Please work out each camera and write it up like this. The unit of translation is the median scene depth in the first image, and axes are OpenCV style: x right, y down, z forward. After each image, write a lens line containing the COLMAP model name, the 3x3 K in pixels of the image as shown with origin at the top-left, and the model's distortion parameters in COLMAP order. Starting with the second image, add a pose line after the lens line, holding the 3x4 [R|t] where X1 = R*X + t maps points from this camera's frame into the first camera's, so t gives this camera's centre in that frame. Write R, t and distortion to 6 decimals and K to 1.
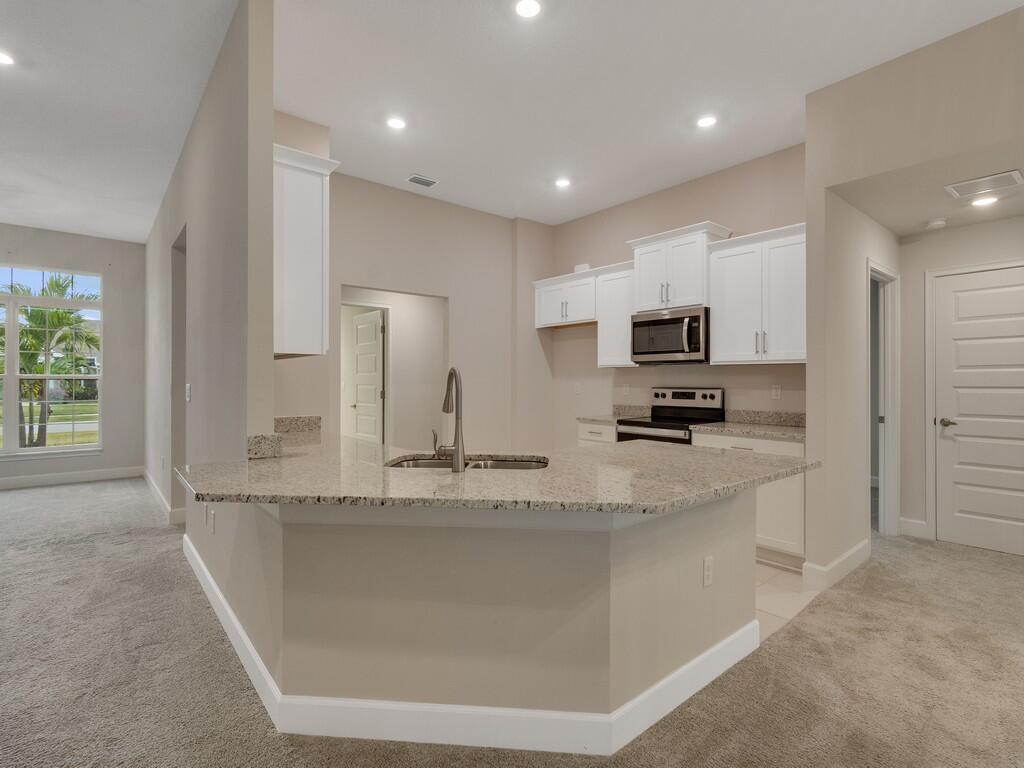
lens RADIAL K [[502.5, 0, 512.0], [0, 502.5, 384.0], [0, 0, 1]] dist [0.000278, 0.000215]
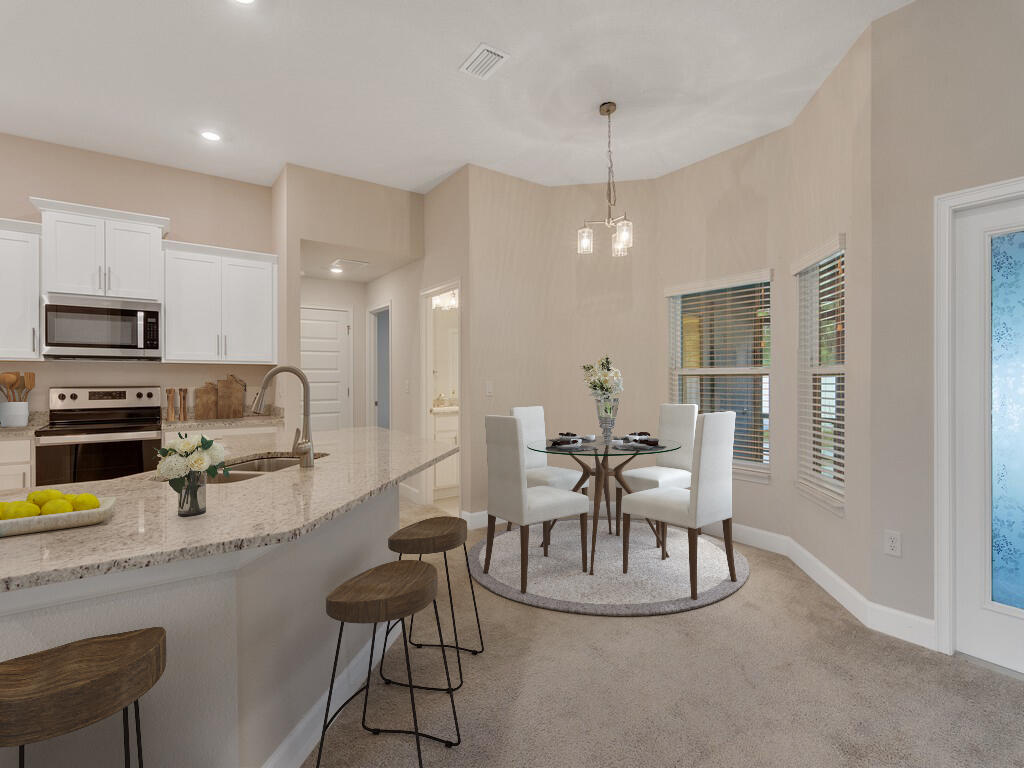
lens RADIAL K [[502.5, 0, 512.0], [0, 502.5, 384.0], [0, 0, 1]] dist [0.000278, 0.000215]
pose [[0.062515, -0.016162, 0.997913, -0.536424], [0.009155, 0.999836, 0.015620, -0.005026], [-0.998002, 0.008160, 0.062652, 0.245966]]
